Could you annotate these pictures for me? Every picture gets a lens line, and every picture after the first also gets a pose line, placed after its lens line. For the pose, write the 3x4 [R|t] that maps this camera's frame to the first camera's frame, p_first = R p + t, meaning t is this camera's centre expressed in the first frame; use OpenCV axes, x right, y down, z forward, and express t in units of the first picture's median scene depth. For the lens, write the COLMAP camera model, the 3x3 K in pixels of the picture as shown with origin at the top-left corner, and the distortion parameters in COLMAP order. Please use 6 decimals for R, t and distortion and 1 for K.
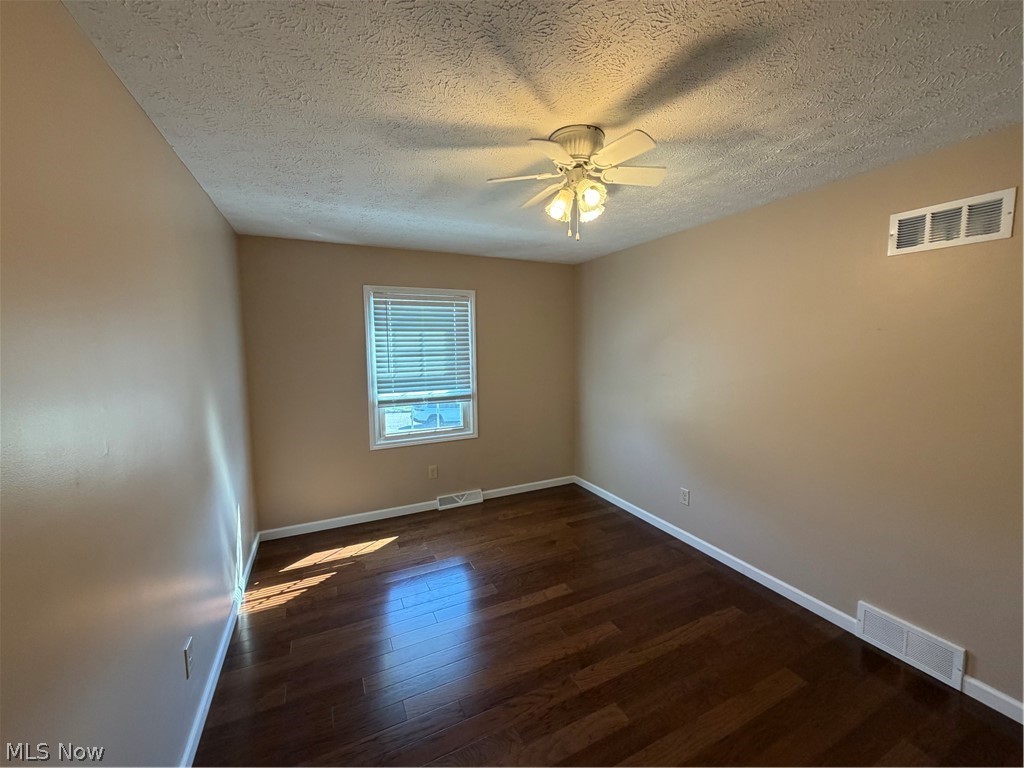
lens RADIAL K [[408.9, 0, 512.8], [0, 408.9, 383.3], [0, 0, 1]] dist [0.001708, 0.000043]
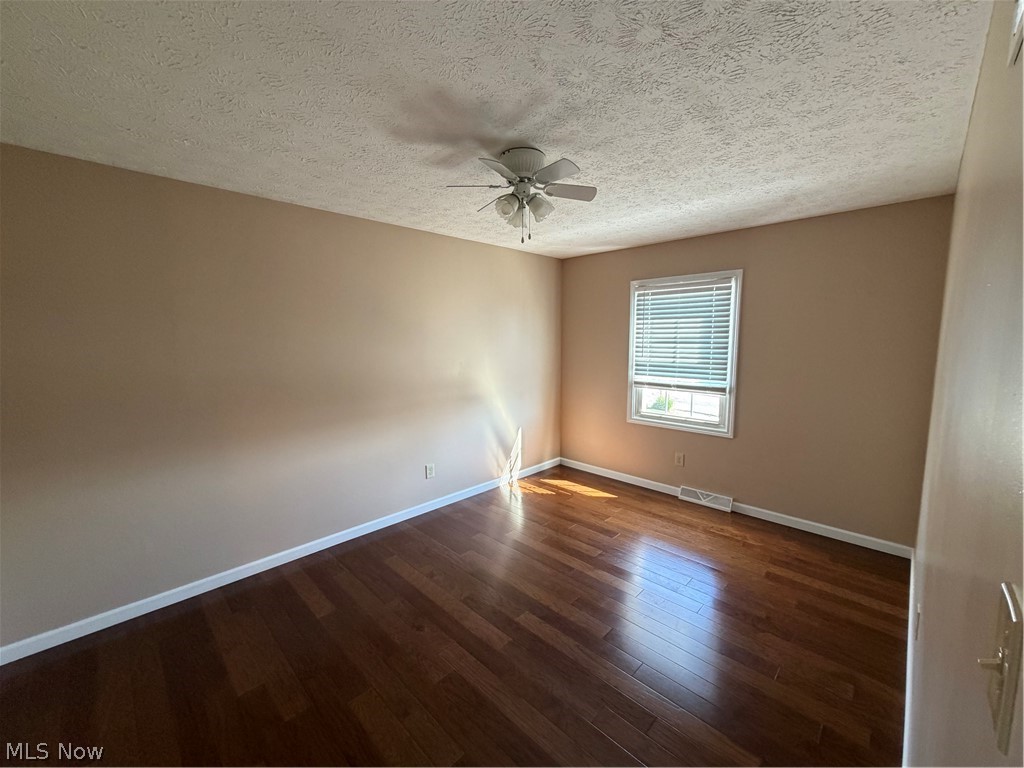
lens RADIAL K [[408.9, 0, 511.2], [0, 408.9, 384.1], [0, 0, 1]] dist [0.001708, 0.000043]
pose [[0.328805, 0.118485, -0.936936, 0.612926], [-0.086858, 0.991688, 0.094927, -0.026986], [0.940395, 0.050168, 0.336364, 0.276260]]
